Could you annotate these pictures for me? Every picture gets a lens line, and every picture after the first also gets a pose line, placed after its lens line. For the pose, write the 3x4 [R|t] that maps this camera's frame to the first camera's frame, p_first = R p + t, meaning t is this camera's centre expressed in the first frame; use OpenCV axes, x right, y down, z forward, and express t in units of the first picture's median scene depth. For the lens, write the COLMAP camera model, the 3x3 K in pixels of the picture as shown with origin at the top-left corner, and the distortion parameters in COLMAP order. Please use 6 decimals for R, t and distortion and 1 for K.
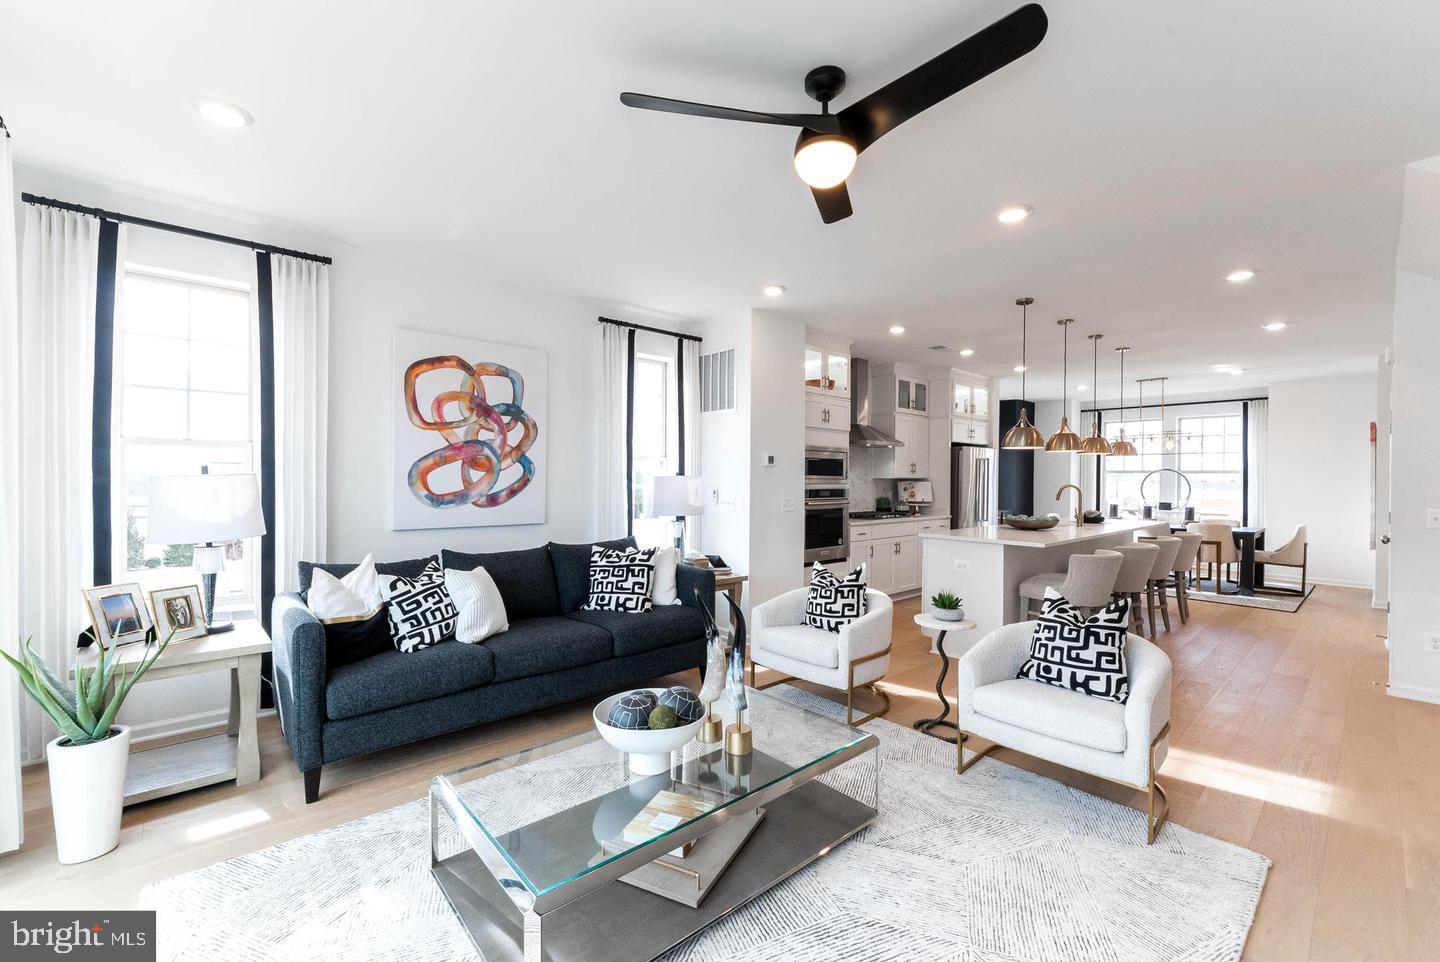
lens RADIAL K [[586.2, 0, 719.5], [0, 586.2, 486.9], [0, 0, 1]] dist [0.000234, -0.000021]
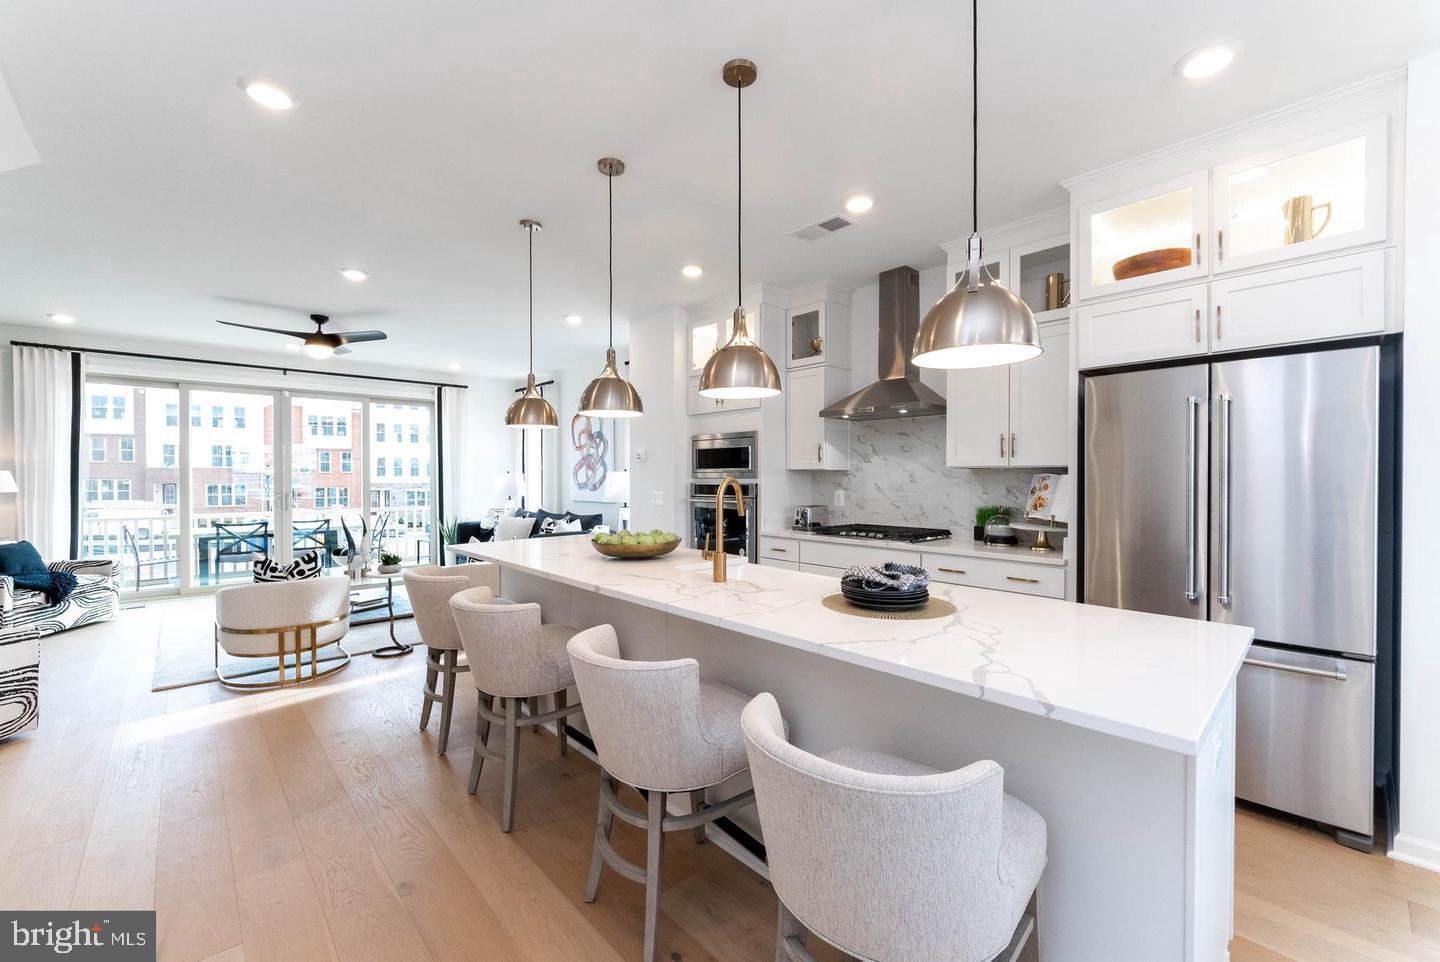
lens RADIAL K [[586.2, 0, 720.7], [0, 586.2, 478.9], [0, 0, 1]] dist [0.000234, -0.000021]
pose [[0.035145, 0.005592, -0.999367, 1.388097], [-0.000819, 0.999984, 0.005566, -0.012549], [0.999382, 0.000623, 0.035149, 1.319597]]
